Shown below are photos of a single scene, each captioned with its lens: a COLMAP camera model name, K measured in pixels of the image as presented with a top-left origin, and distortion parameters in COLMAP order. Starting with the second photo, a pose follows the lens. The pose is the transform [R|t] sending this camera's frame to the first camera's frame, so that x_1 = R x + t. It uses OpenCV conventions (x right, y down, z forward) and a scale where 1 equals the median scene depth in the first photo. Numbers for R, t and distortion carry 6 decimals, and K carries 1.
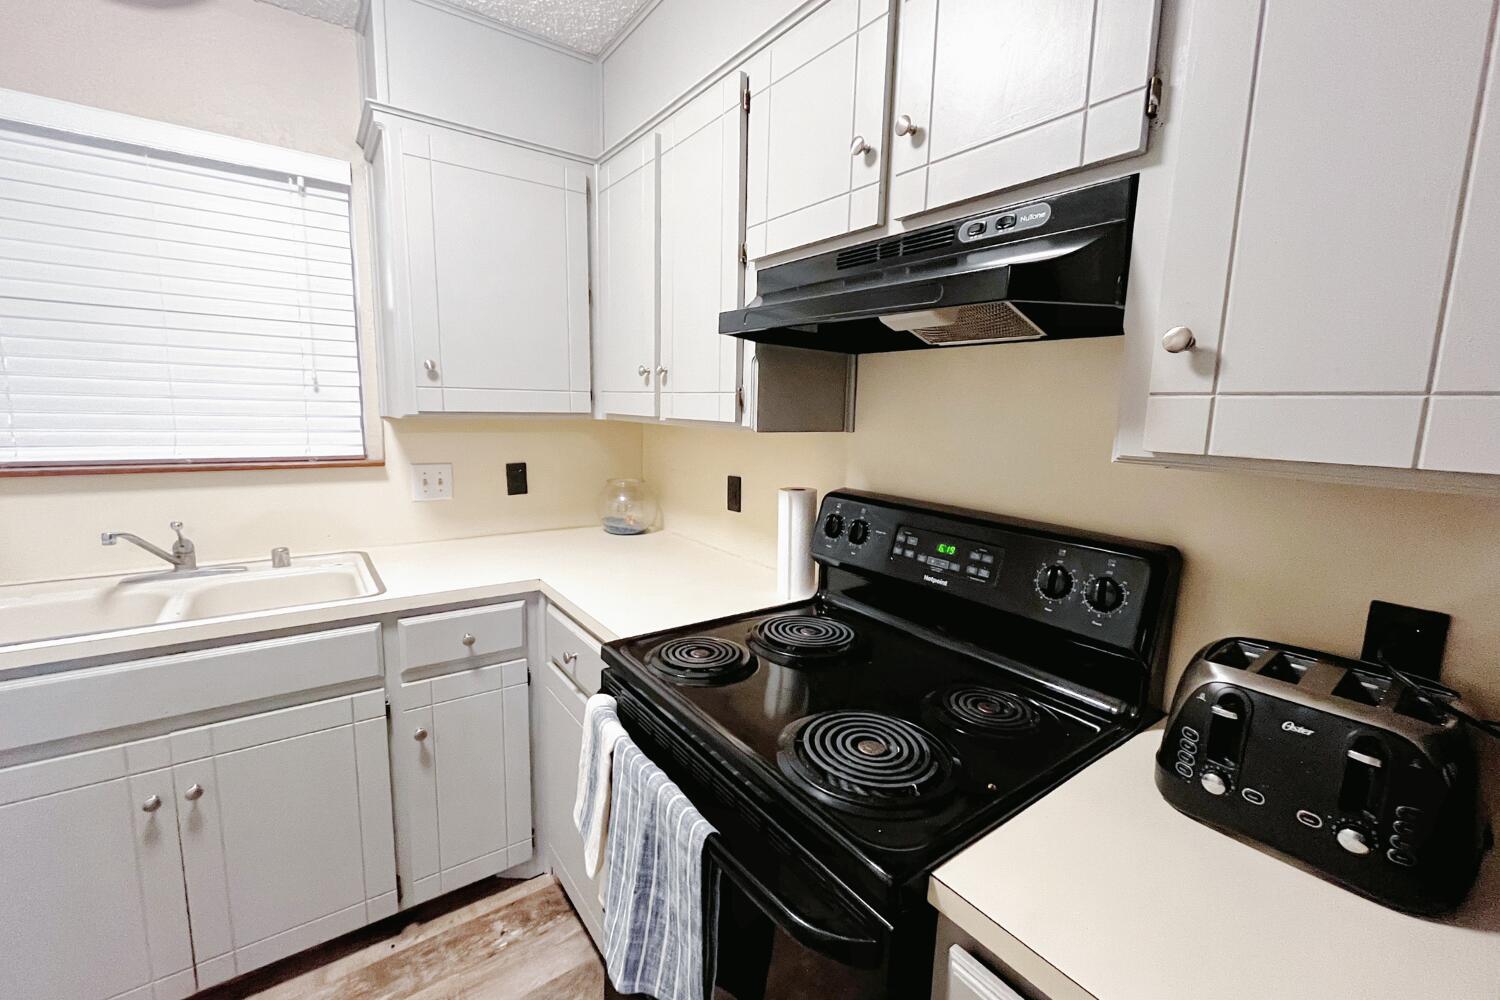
lens RADIAL K [[619.2, 0, 751.1], [0, 619.2, 494.9], [0, 0, 1]] dist [-0.000556, -0.000152]
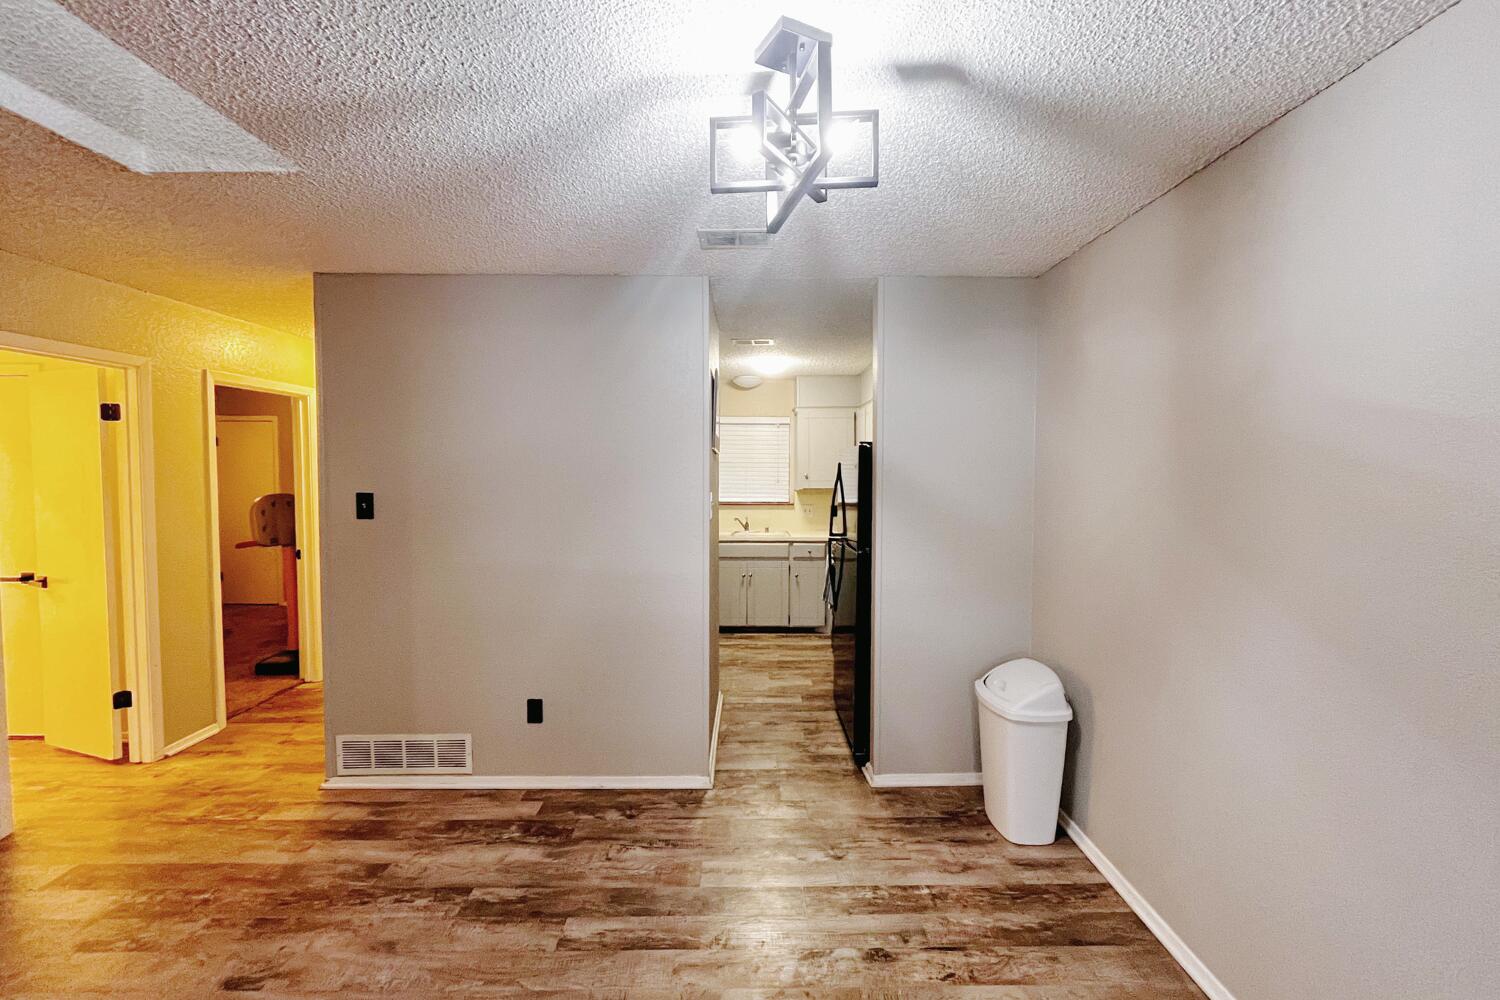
lens RADIAL K [[610.1, 0, 750.8], [0, 610.1, 495.3], [0, 0, 1]] dist [-0.000672, -0.000007]
pose [[0.805508, 0.000725, -0.592584, 1.403180], [-0.065713, 0.993941, -0.088109, 0.250752], [0.588930, 0.109912, 0.800675, -2.127481]]
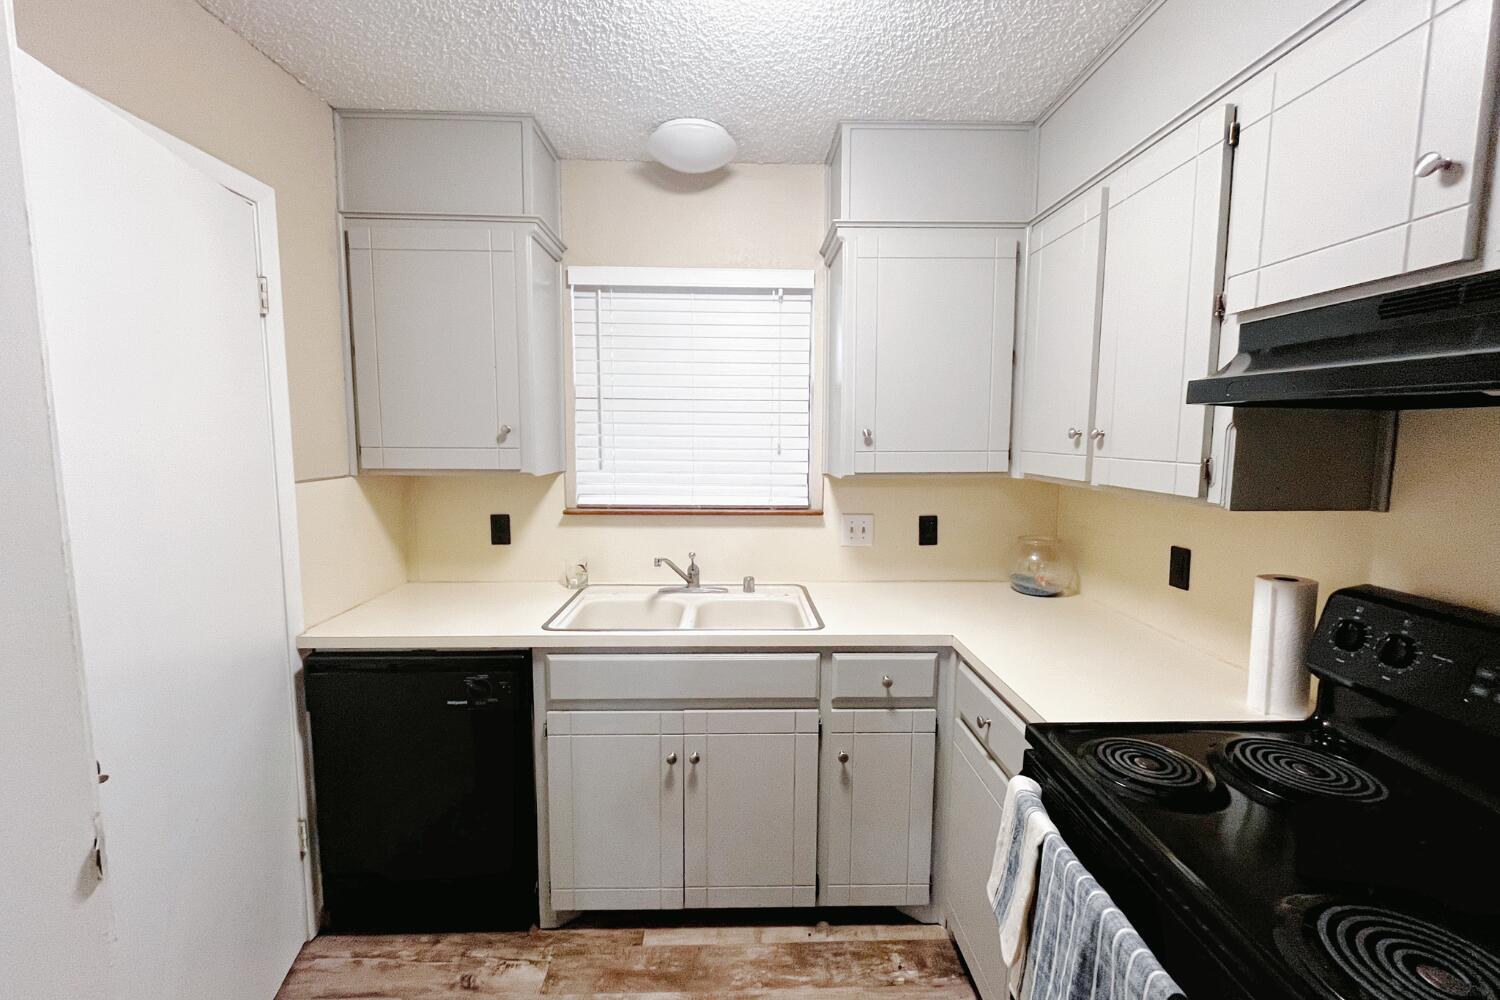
lens RADIAL K [[610.1, 0, 750.8], [0, 610.1, 495.3], [0, 0, 1]] dist [-0.000672, -0.000007]
pose [[0.821201, 0.035463, -0.569535, -0.050239], [-0.064178, 0.997475, -0.030427, -0.050906], [0.567018, 0.061538, 0.821403, -0.052253]]
